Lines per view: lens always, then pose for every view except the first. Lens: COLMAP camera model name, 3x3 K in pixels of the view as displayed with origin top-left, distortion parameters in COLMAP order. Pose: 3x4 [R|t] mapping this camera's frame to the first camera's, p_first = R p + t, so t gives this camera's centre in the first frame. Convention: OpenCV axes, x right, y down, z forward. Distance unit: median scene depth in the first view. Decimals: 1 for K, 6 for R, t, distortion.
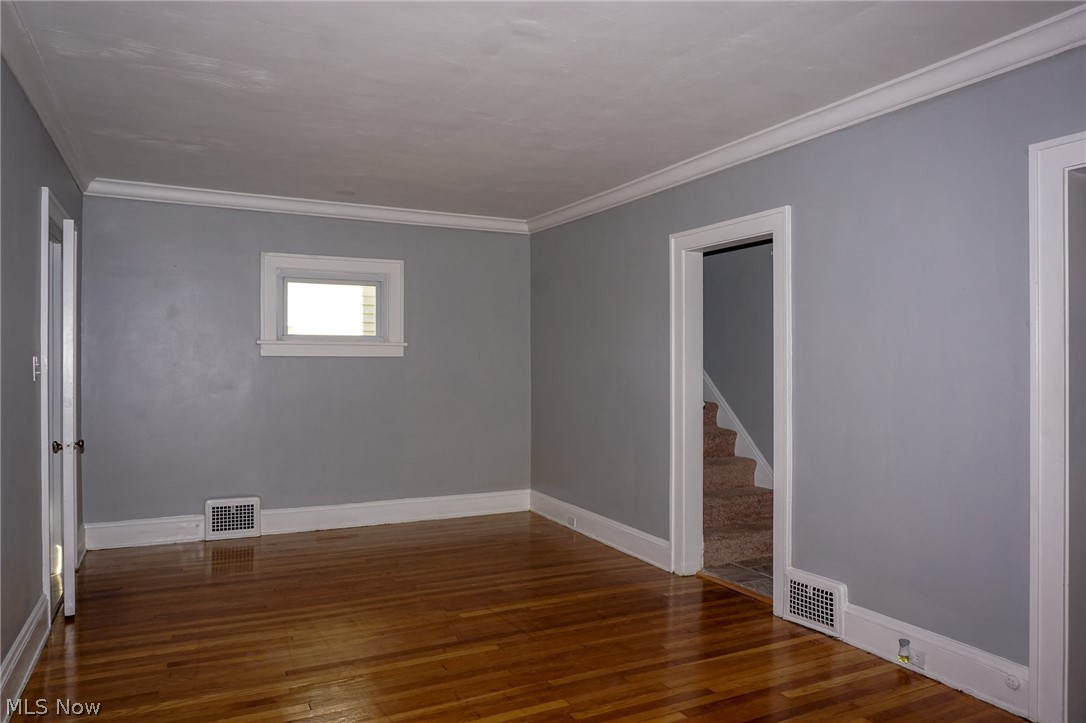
lens RADIAL K [[739.7, 0, 543.0], [0, 739.7, 361.5], [0, 0, 1]] dist [0.003729, 0.001476]
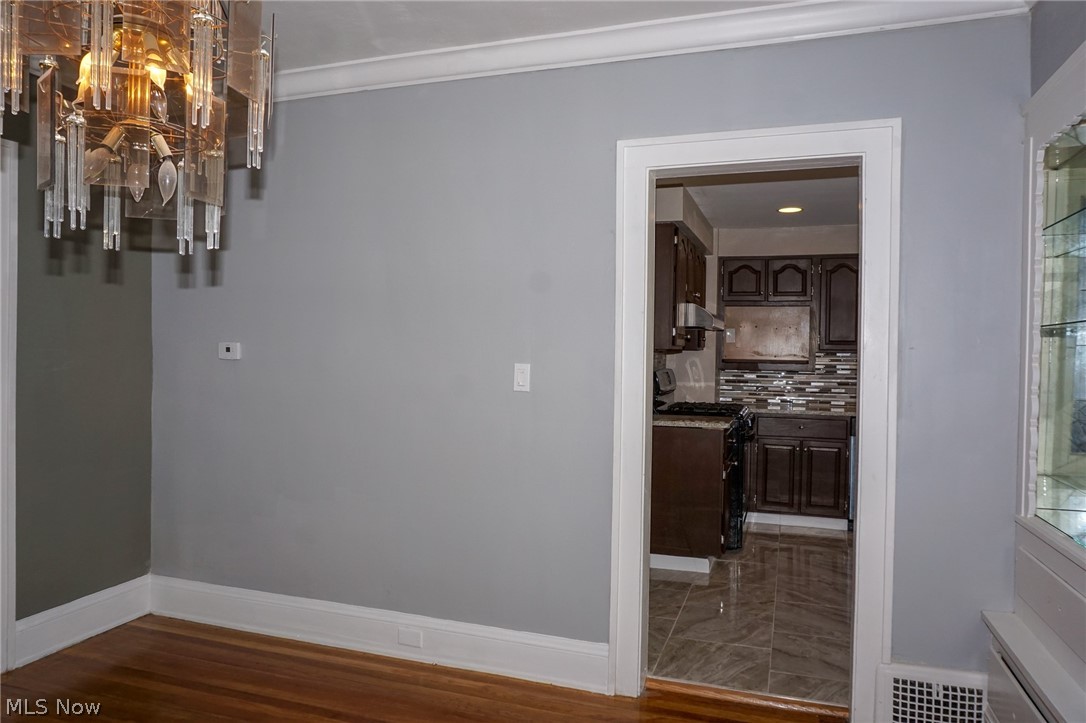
lens RADIAL K [[739.7, 0, 543.0], [0, 739.7, 361.5], [0, 0, 1]] dist [0.003729, 0.001476]
pose [[0.714798, -0.008470, 0.699279, -0.267282], [-0.010488, 0.999684, 0.022829, -0.003921], [-0.699252, -0.023652, 0.714484, 0.555389]]
